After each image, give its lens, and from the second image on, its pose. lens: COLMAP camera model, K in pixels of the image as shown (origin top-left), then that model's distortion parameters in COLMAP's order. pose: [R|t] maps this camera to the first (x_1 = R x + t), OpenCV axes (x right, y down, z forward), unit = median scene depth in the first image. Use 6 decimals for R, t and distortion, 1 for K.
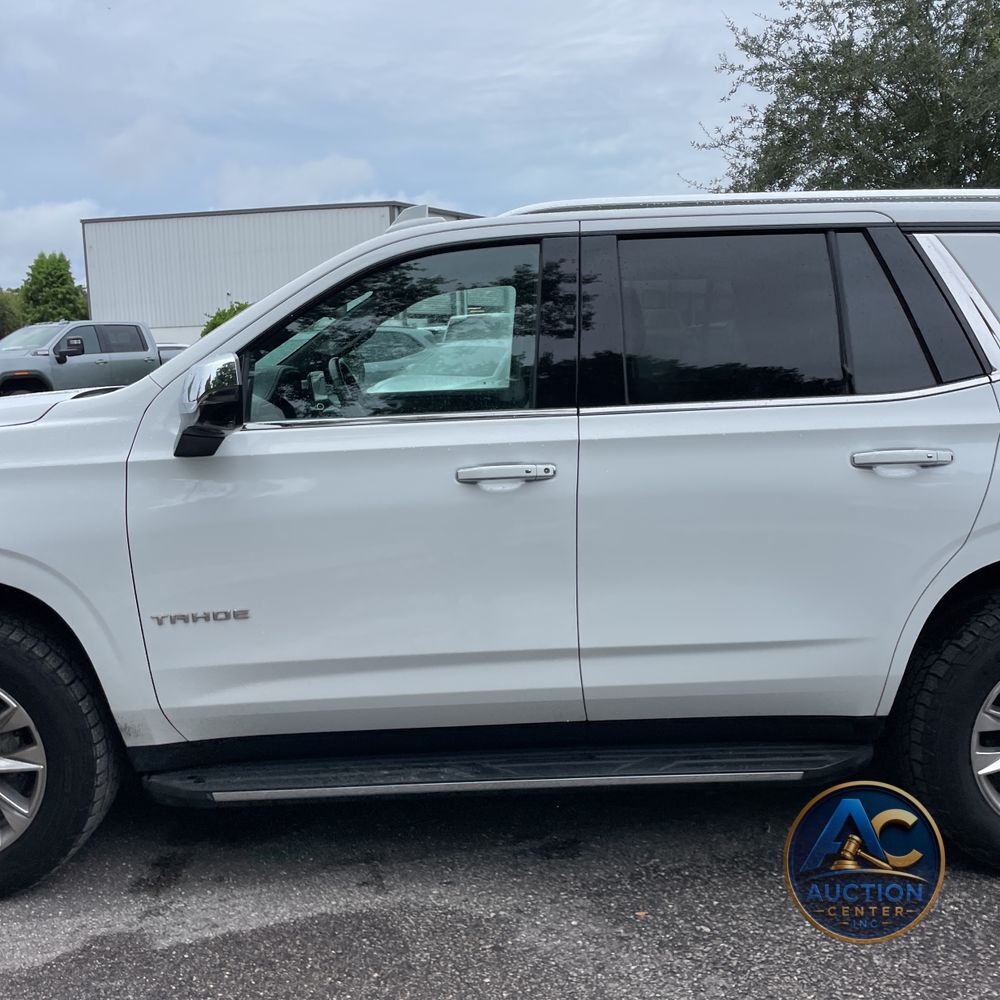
lens RADIAL K [[1012.2, 0, 493.0], [0, 1012.2, 501.8], [0, 0, 1]] dist [0.025972, 0.000000]
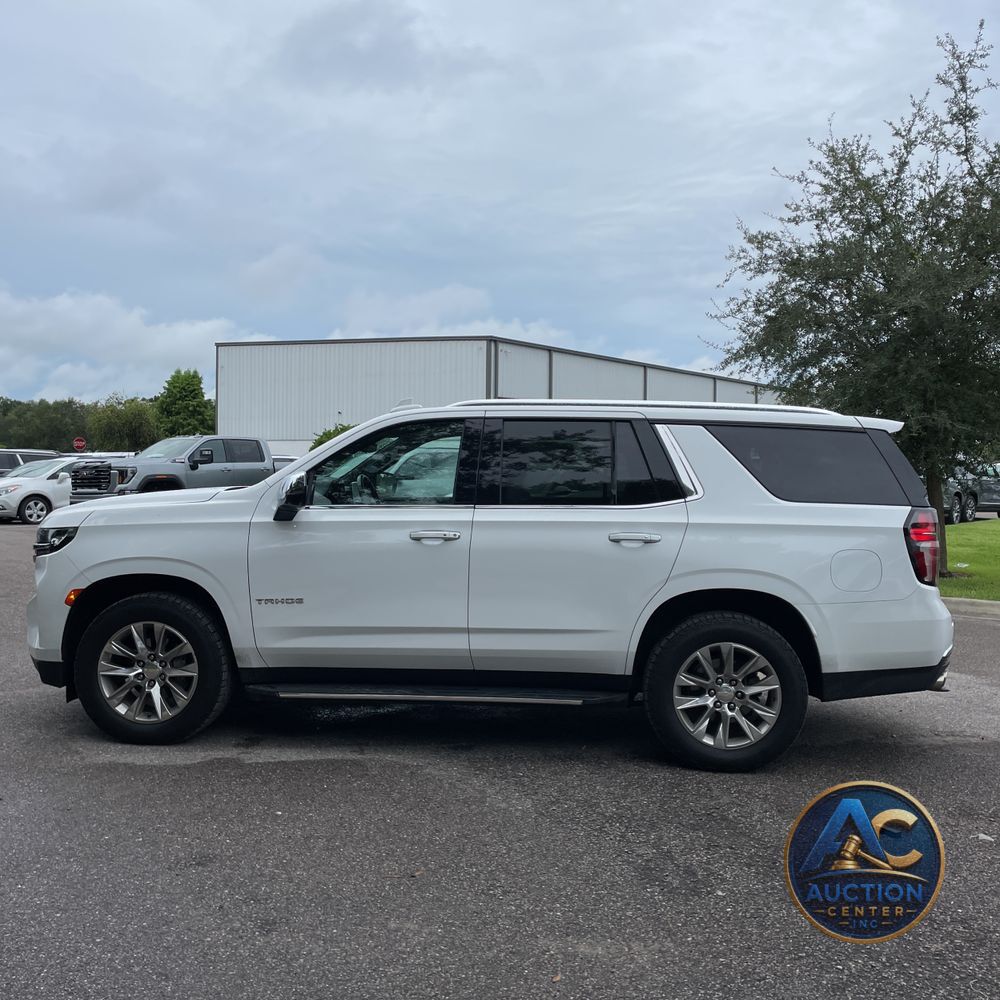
lens RADIAL K [[1012.2, 0, 499.6], [0, 1012.2, 499.4], [0, 0, 1]] dist [0.025972, 0.000000]
pose [[0.994616, 0.042182, -0.094660, 0.305985], [-0.053162, 0.991749, -0.116648, 0.118590], [0.088958, 0.121053, 0.988652, -0.908542]]
